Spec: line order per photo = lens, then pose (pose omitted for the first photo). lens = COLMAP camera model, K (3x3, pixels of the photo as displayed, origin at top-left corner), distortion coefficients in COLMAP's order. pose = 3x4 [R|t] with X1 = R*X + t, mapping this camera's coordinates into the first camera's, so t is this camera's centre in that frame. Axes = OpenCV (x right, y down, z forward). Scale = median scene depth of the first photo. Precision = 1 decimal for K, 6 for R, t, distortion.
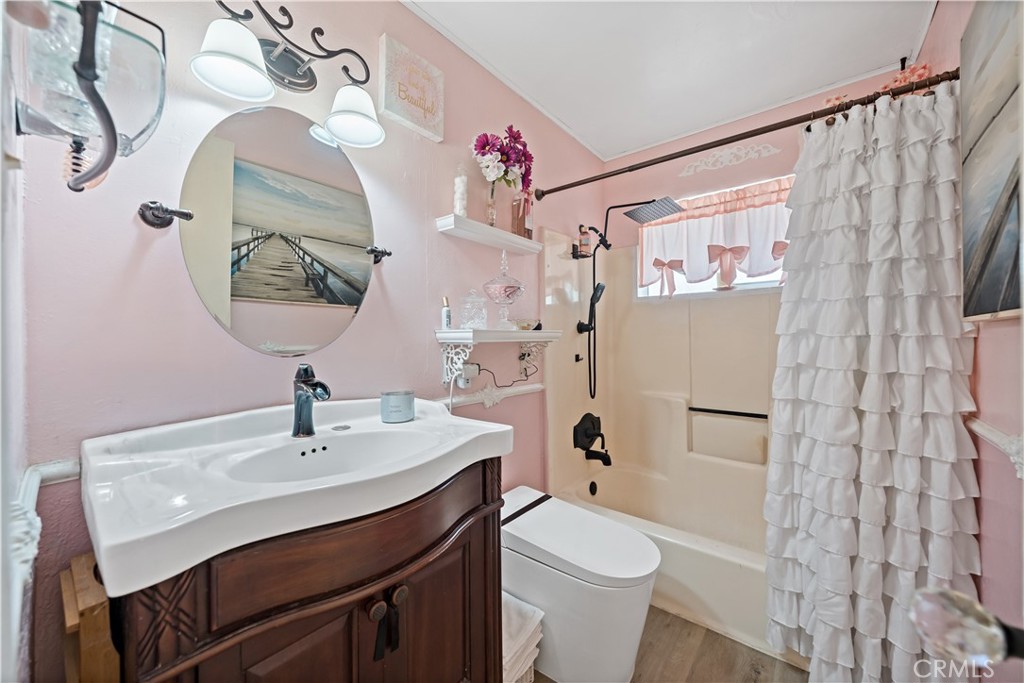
lens RADIAL K [[385.1, 0, 512.6], [0, 385.1, 342.1], [0, 0, 1]] dist [-0.000954, -0.000030]
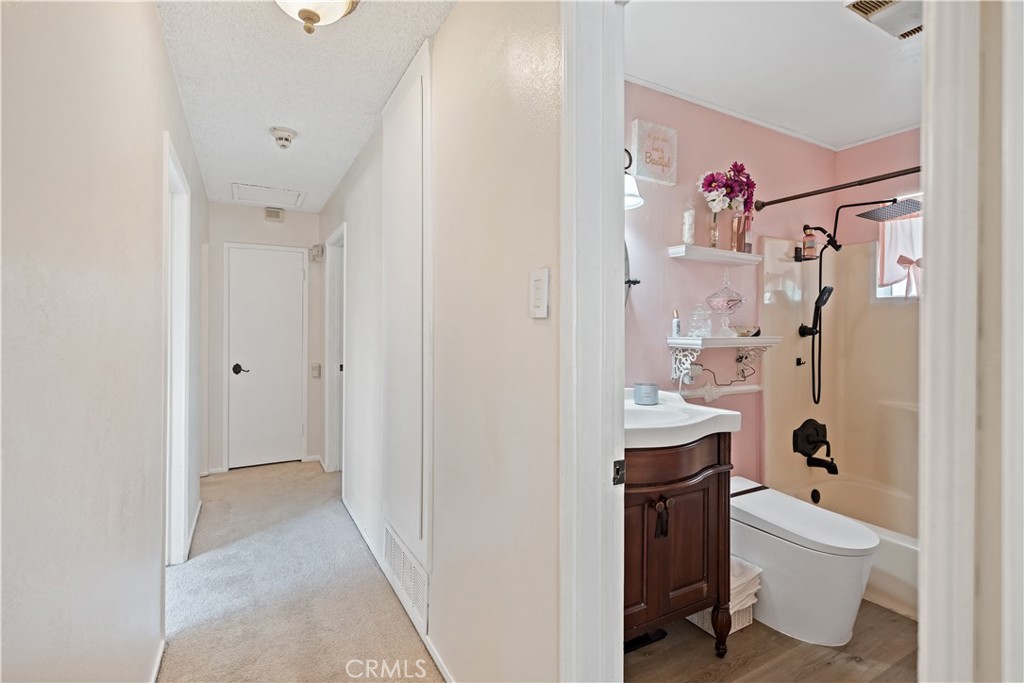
lens RADIAL K [[477.3, 0, 510.1], [0, 477.3, 334.6], [0, 0, 1]] dist [0.008413, -0.000166]
pose [[0.927004, 0.014545, -0.374770, -0.083969], [-0.012570, 0.999891, 0.007712, -0.040245], [0.374841, -0.002438, 0.927086, -0.590549]]
